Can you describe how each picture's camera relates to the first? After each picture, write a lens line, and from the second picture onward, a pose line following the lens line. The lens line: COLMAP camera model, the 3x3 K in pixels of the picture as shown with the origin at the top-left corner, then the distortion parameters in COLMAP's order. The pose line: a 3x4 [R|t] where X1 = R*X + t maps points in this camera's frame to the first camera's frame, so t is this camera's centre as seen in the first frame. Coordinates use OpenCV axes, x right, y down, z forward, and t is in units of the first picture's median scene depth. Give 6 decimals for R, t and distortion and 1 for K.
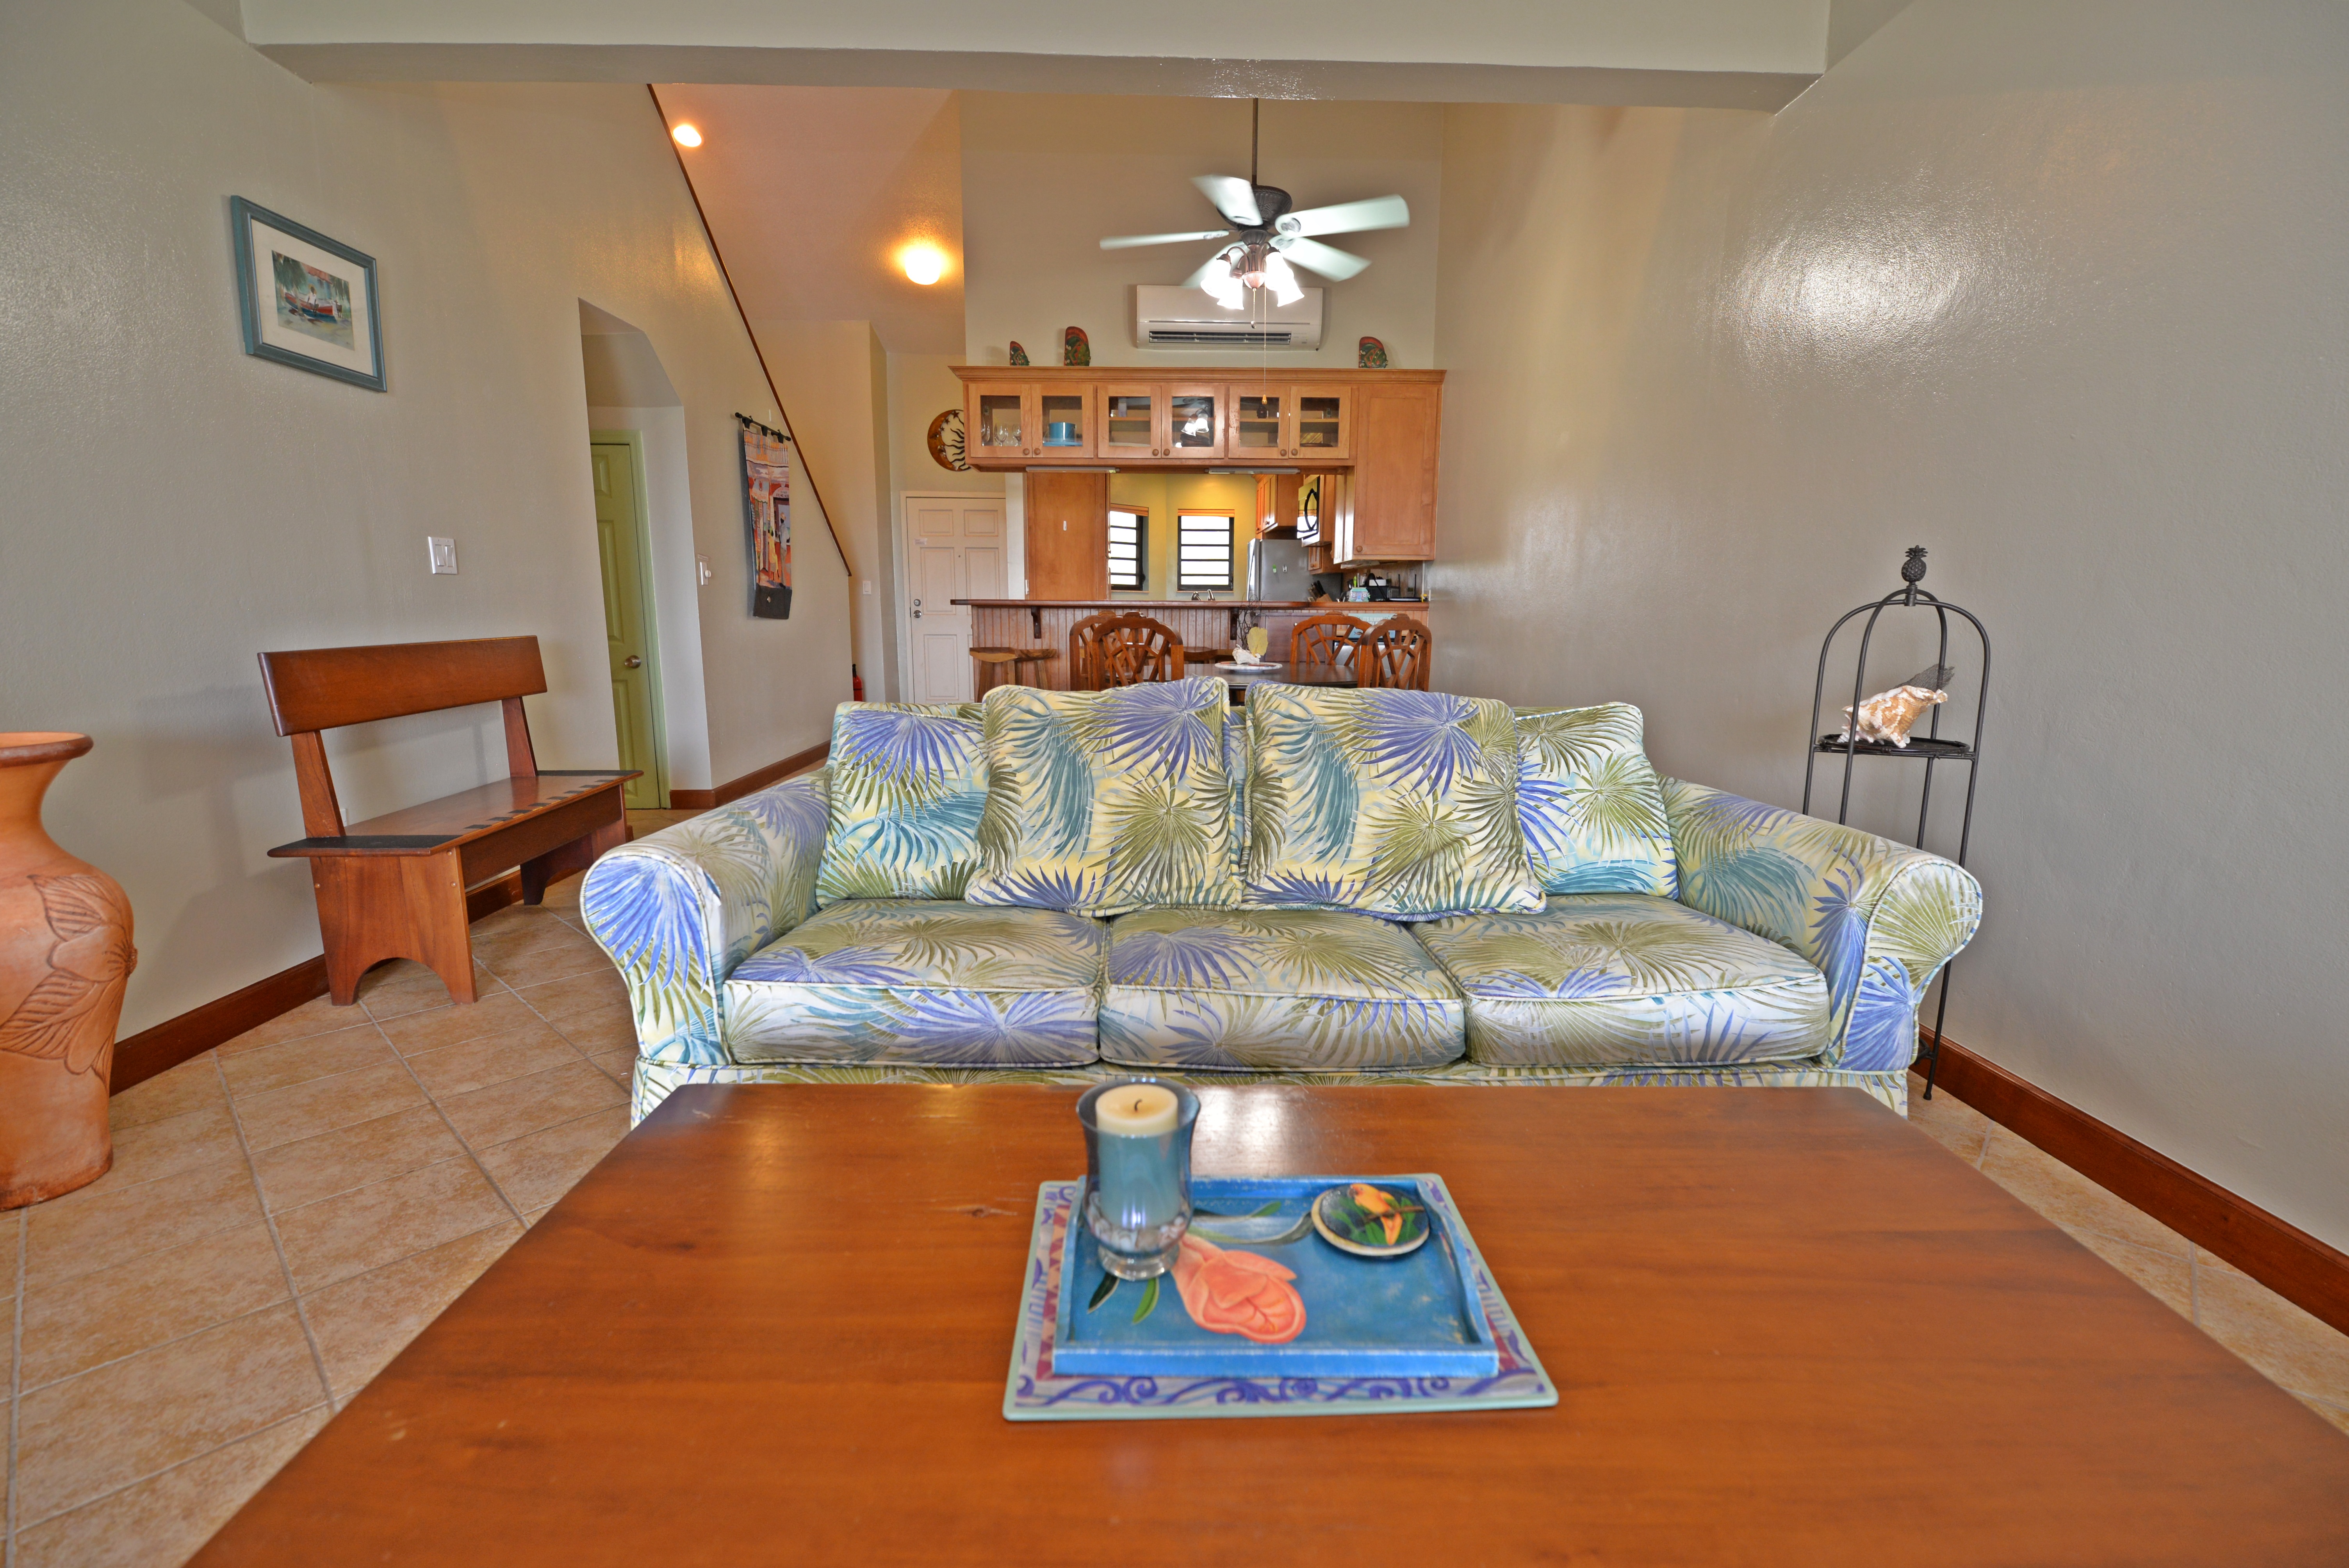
lens RADIAL K [[1029.2, 0, 1169.7], [0, 1029.2, 791.7], [0, 0, 1]] dist [0.000114, -0.010012]
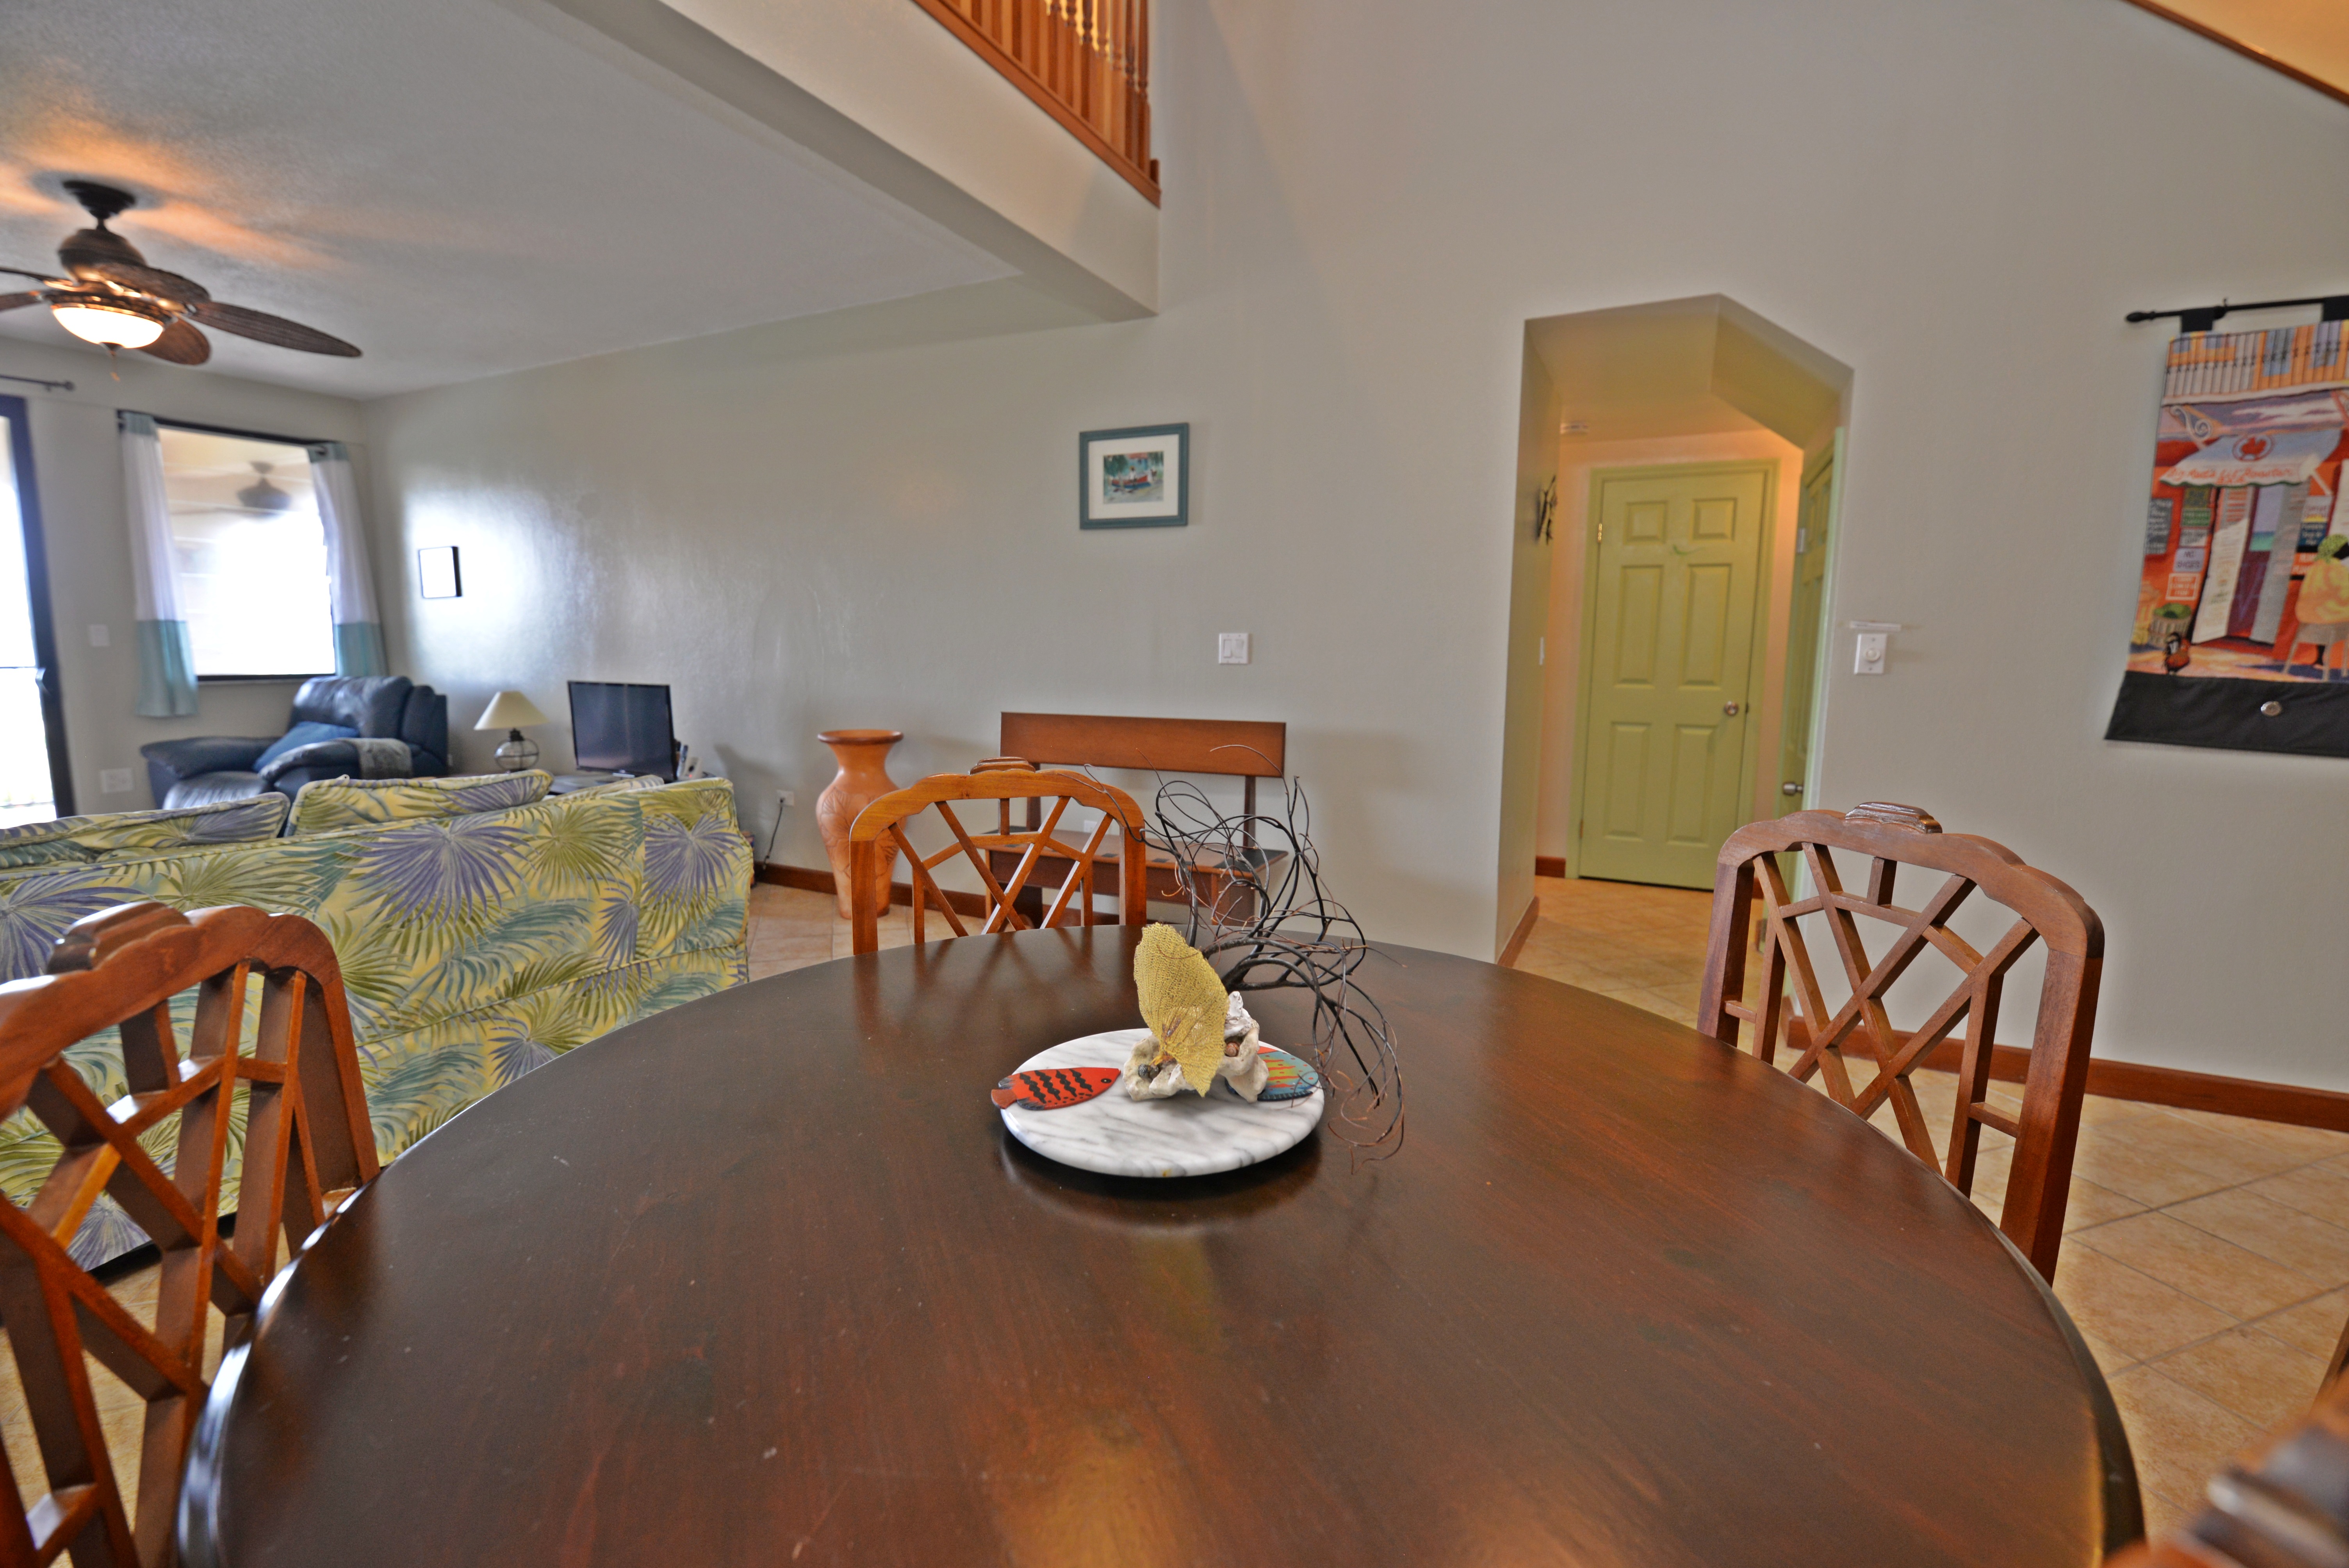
lens RADIAL K [[1010.5, 0, 1151.4], [0, 1010.5, 789.8], [0, 0, 1]] dist [0.000472, -0.009752]
pose [[-0.478252, 0.114801, -0.870687, 0.419151], [-0.165409, 0.961901, 0.217684, -0.358264], [0.862505, 0.248127, -0.441042, 1.693885]]
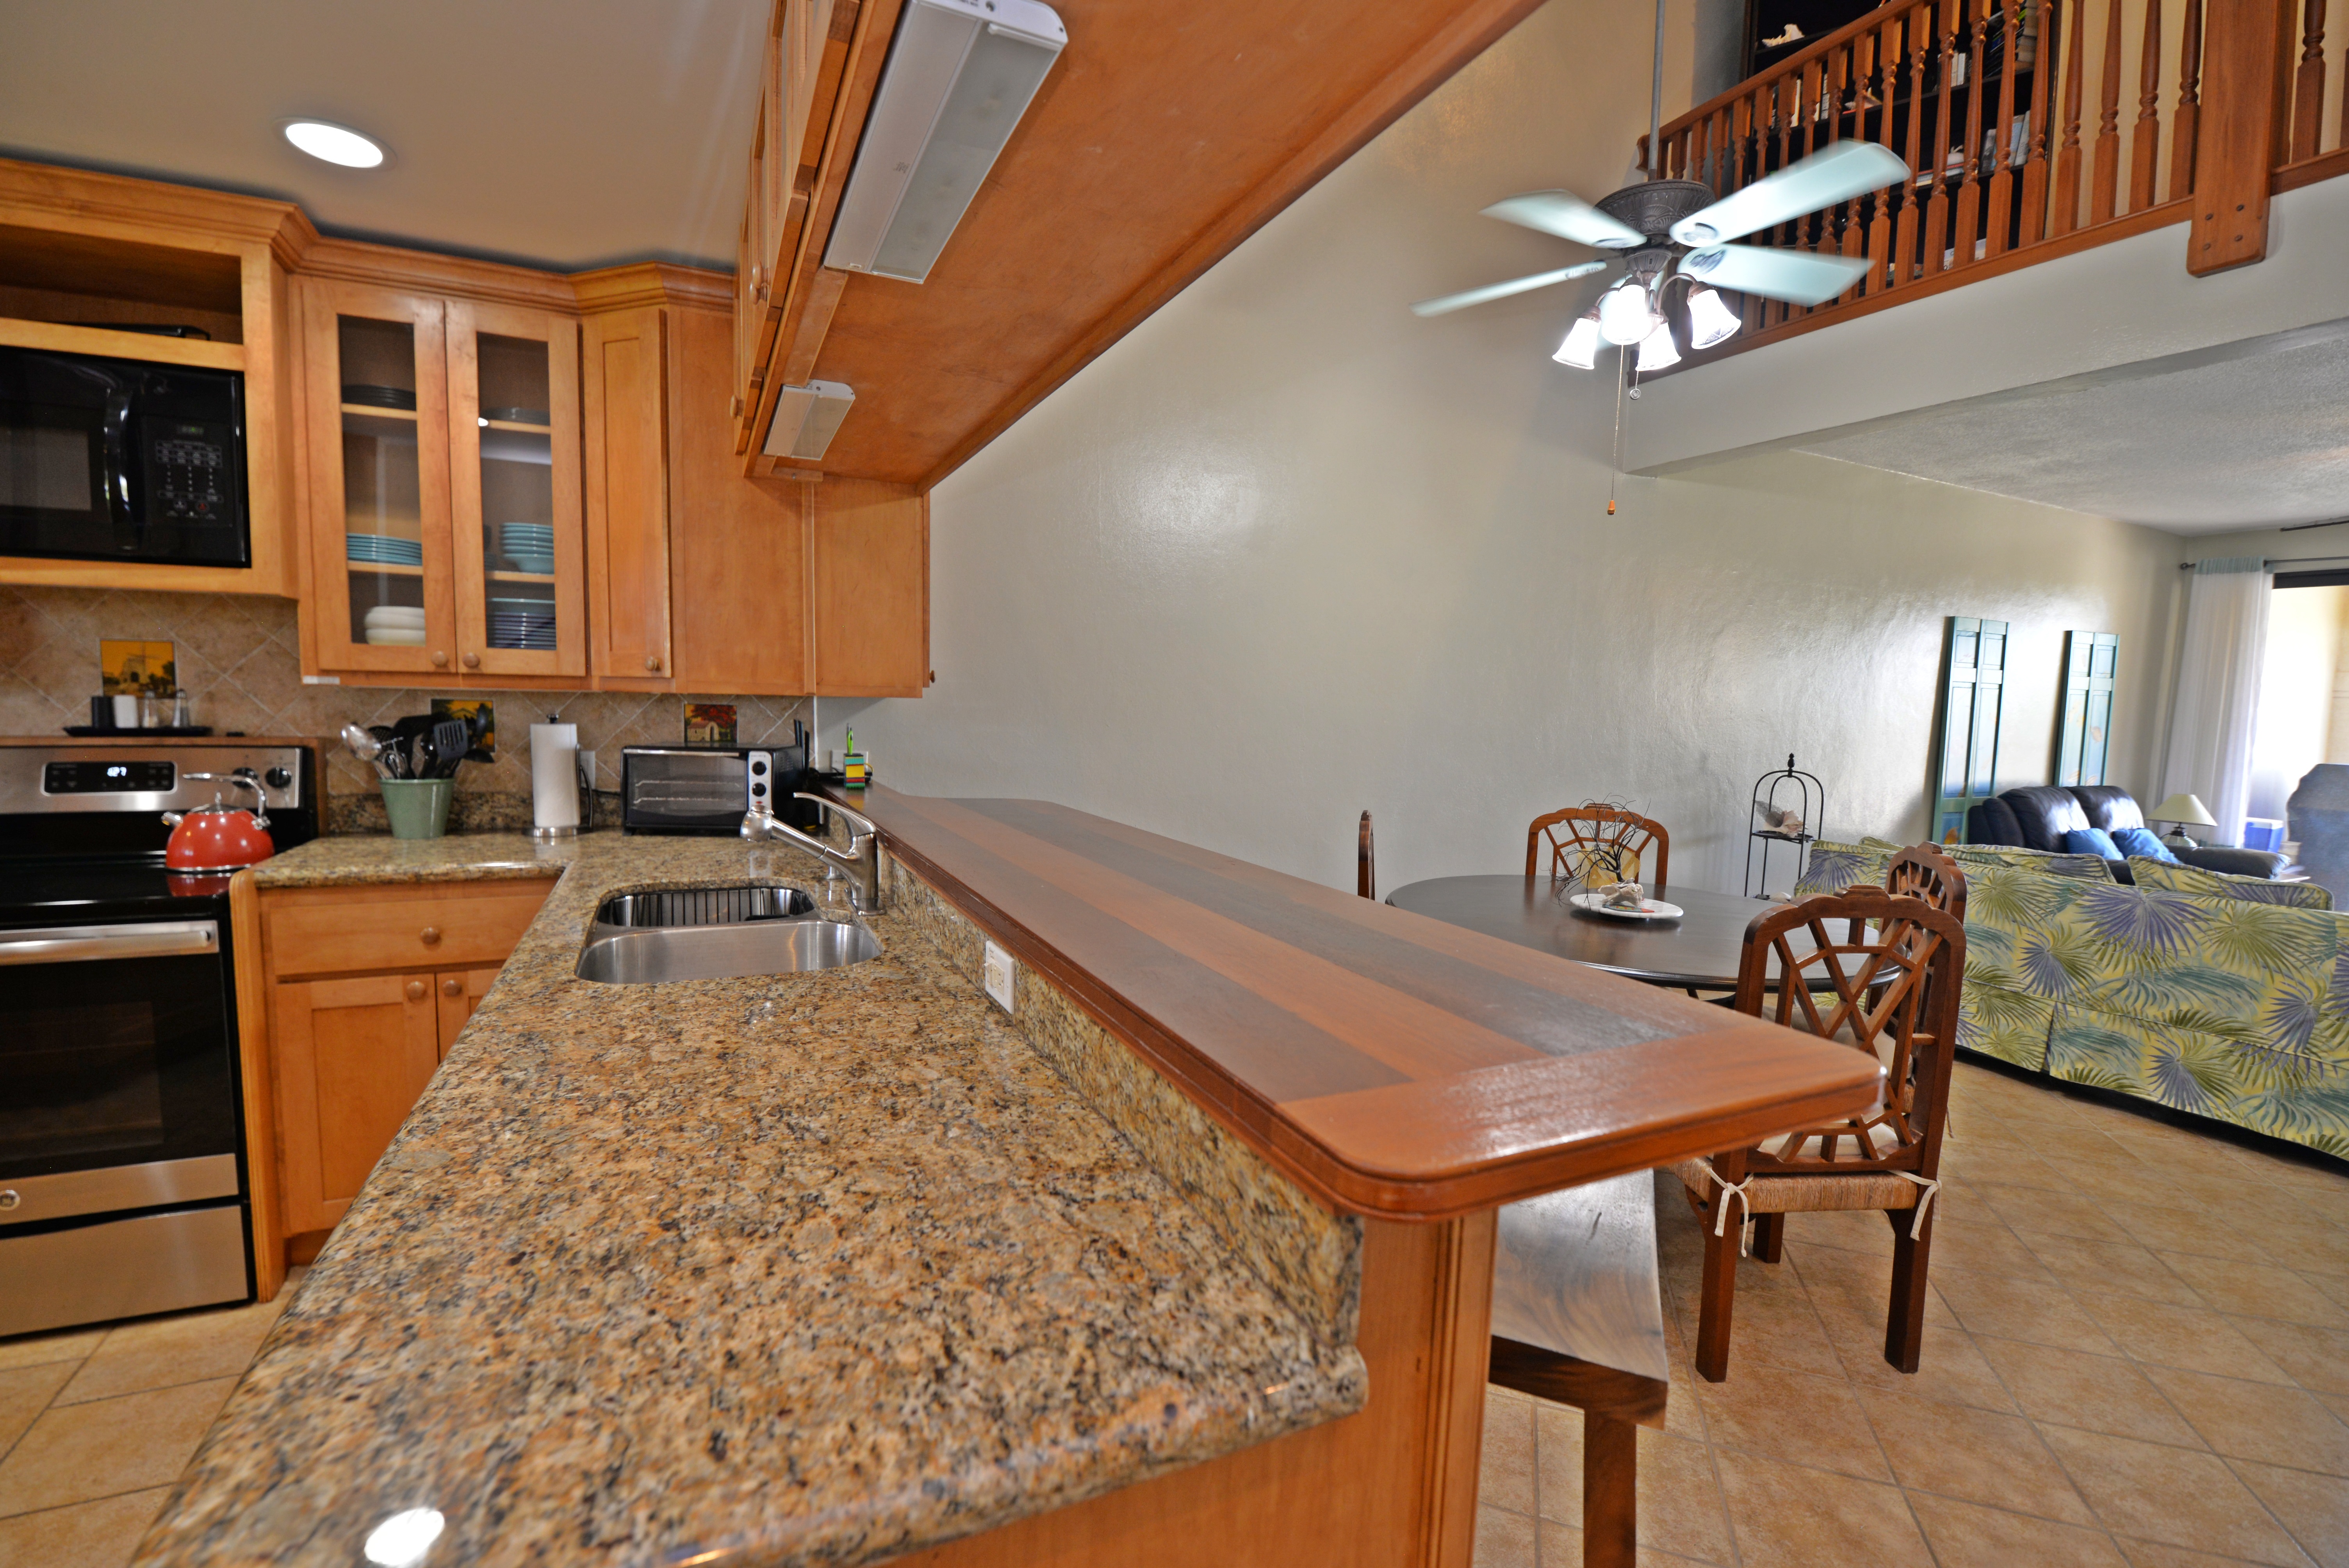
lens RADIAL K [[1010.5, 0, 1151.4], [0, 1010.5, 789.8], [0, 0, 1]] dist [0.000472, -0.009752]
pose [[-0.394548, -0.095811, 0.913867, -0.612908], [0.134228, 0.977871, 0.160473, -0.540589], [-0.909019, 0.185981, -0.372956, 2.384586]]
